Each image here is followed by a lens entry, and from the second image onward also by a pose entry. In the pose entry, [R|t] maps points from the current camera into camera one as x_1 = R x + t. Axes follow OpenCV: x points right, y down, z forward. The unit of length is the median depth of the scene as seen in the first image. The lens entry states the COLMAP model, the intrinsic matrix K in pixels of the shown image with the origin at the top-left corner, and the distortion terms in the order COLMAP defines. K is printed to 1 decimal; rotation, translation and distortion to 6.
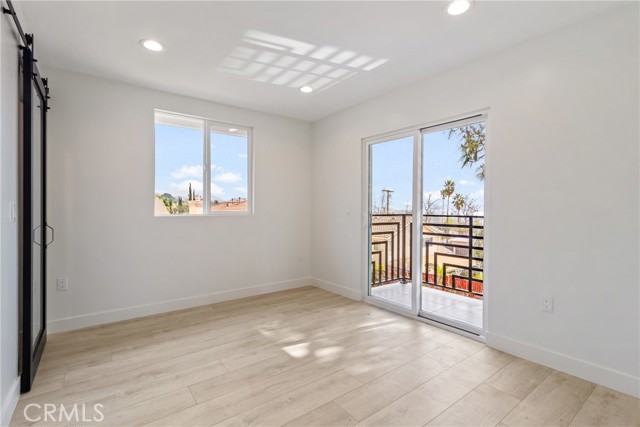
lens RADIAL K [[299.0, 0, 322.9], [0, 299.0, 211.3], [0, 0, 1]] dist [0.000151, 0.000234]
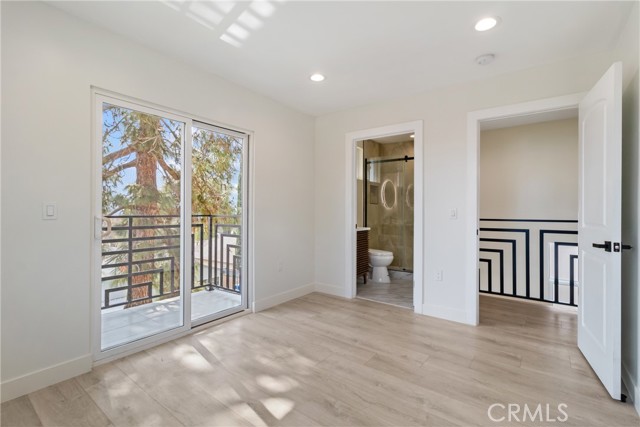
lens RADIAL K [[299.0, 0, 318.9], [0, 299.0, 209.2], [0, 0, 1]] dist [0.000151, 0.000234]
pose [[-0.258871, -0.004927, 0.965899, -0.717102], [0.006587, 0.999955, 0.006866, -0.009631], [-0.965889, 0.008140, -0.258827, 0.969602]]
